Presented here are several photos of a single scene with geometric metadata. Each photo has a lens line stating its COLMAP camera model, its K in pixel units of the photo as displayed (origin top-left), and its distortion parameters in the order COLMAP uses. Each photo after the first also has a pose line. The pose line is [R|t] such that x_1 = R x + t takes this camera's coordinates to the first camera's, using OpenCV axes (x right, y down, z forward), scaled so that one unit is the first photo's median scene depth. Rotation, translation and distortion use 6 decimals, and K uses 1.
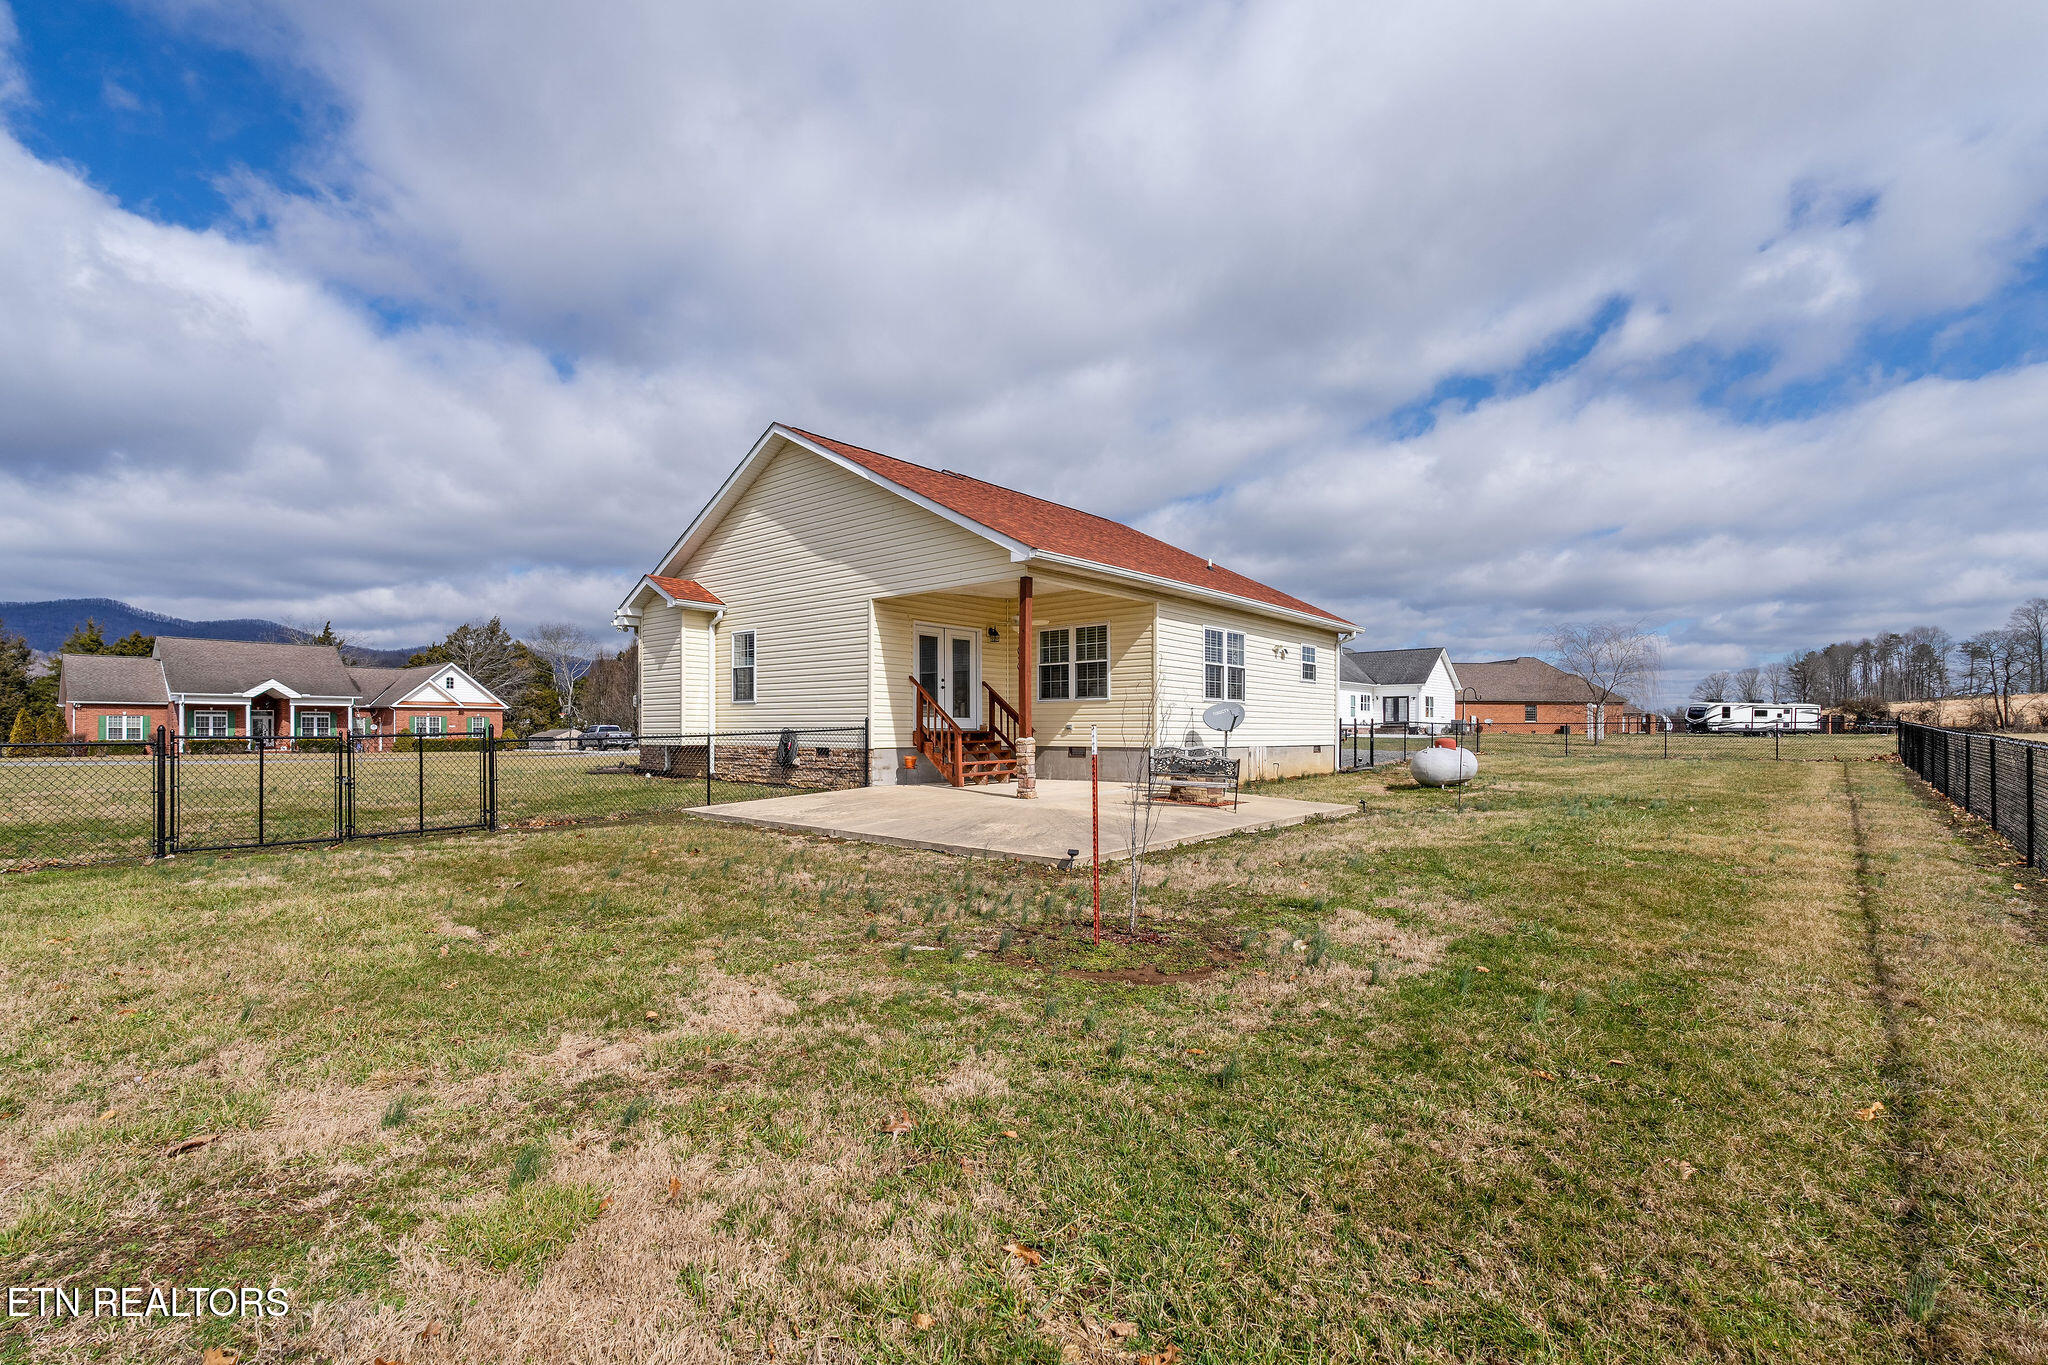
lens RADIAL K [[933.8, 0, 1037.5], [0, 933.8, 723.1], [0, 0, 1]] dist [-0.002182, 0.000239]
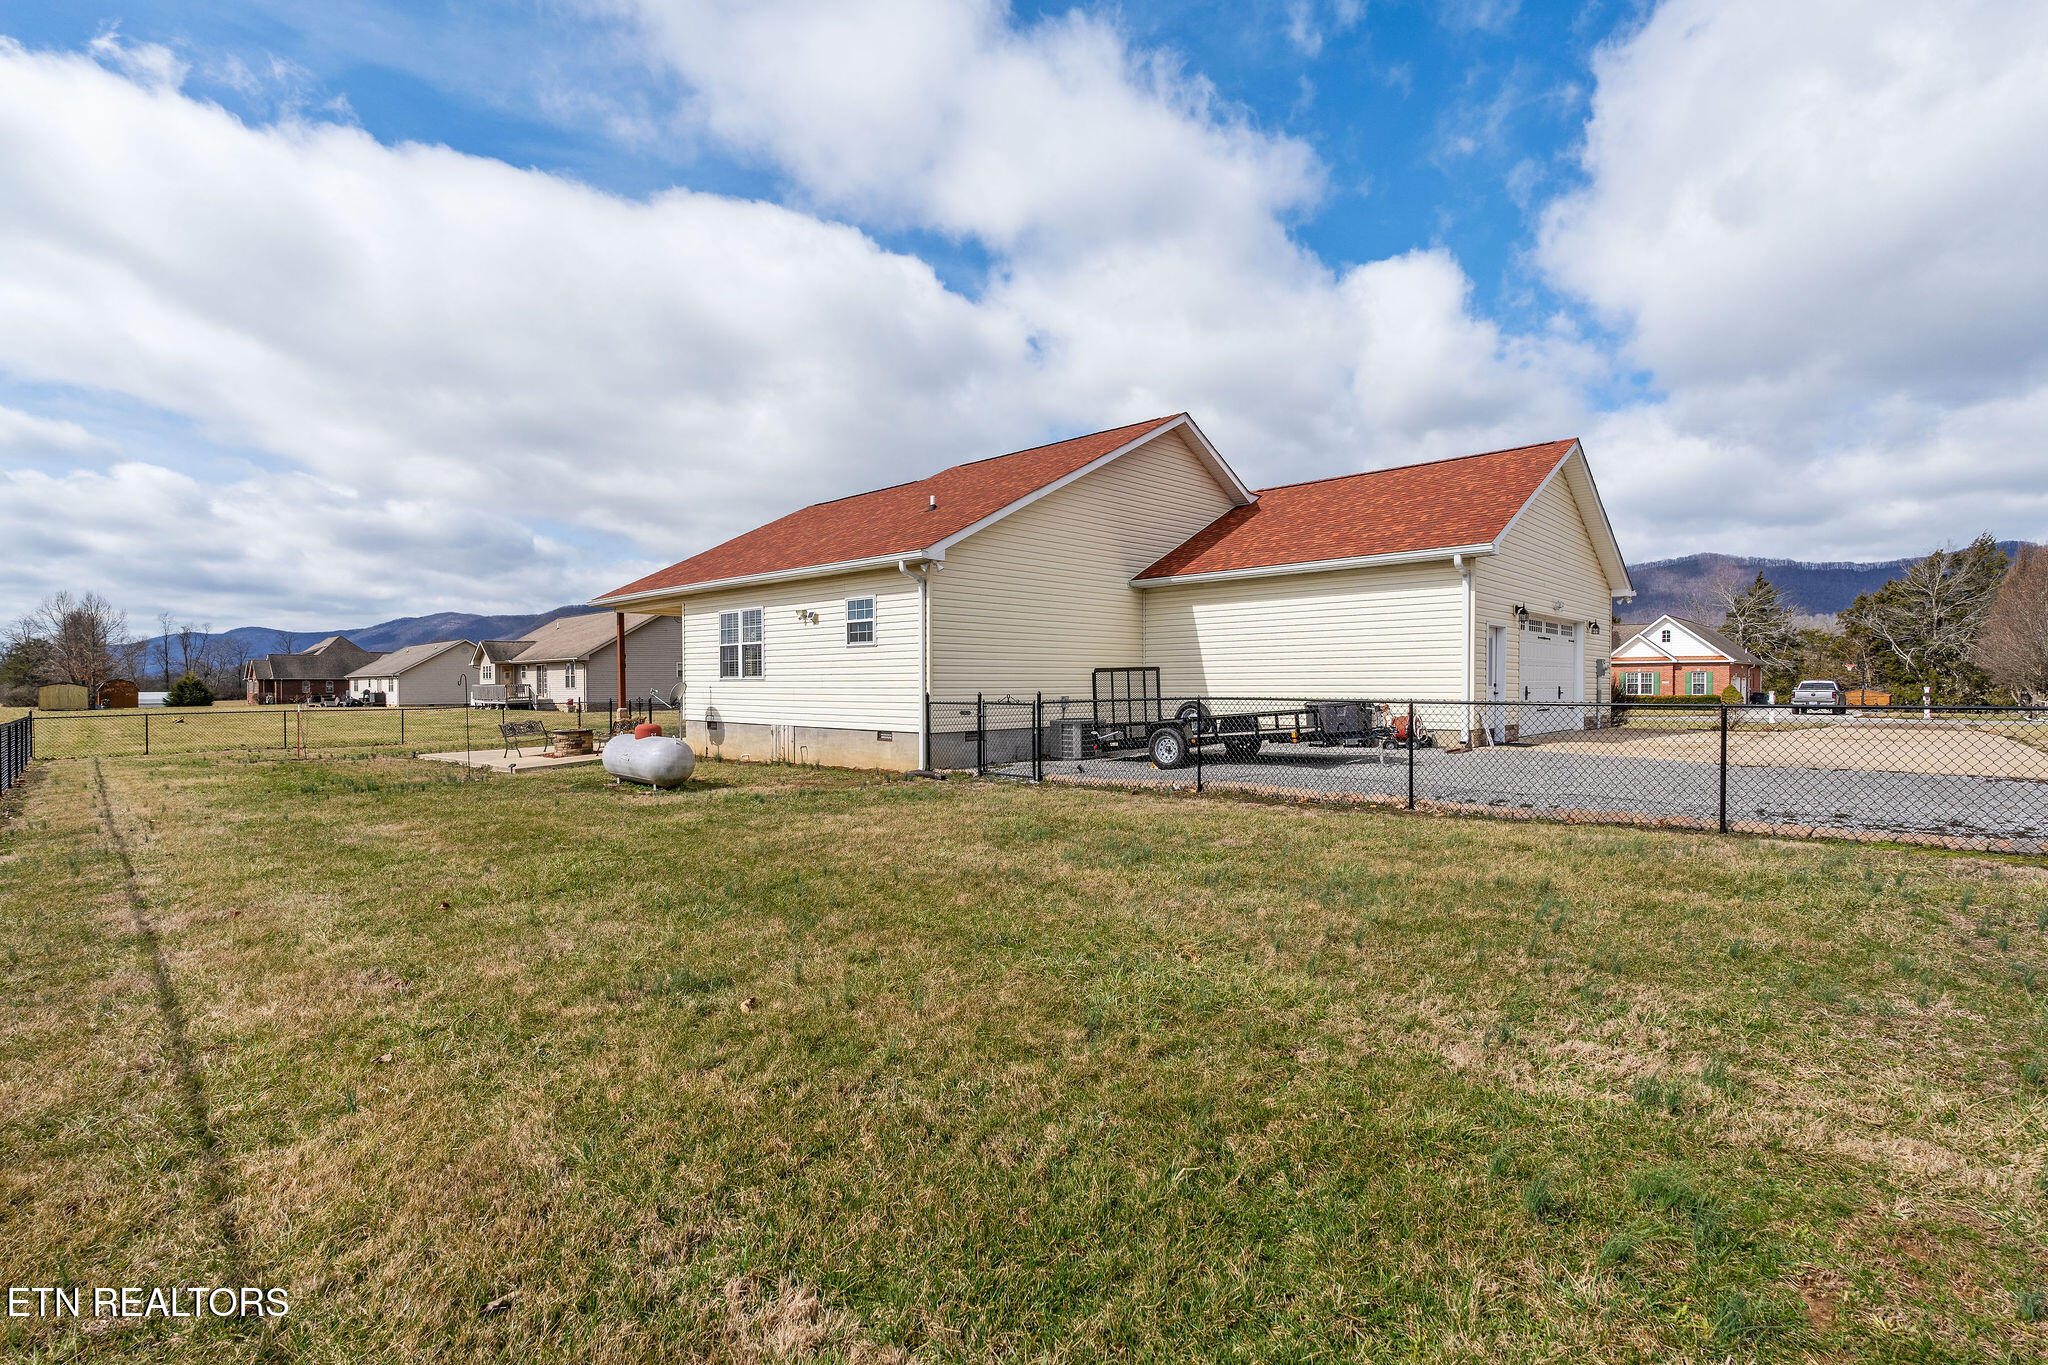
lens RADIAL K [[933.8, 0, 1024.8], [0, 933.8, 685.4], [0, 0, 1]] dist [-0.002182, 0.000239]
pose [[-0.080638, 0.005008, -0.996731, 1.185874], [0.012115, 0.999918, 0.004044, -0.015759], [0.996670, -0.011749, -0.080692, 1.369042]]
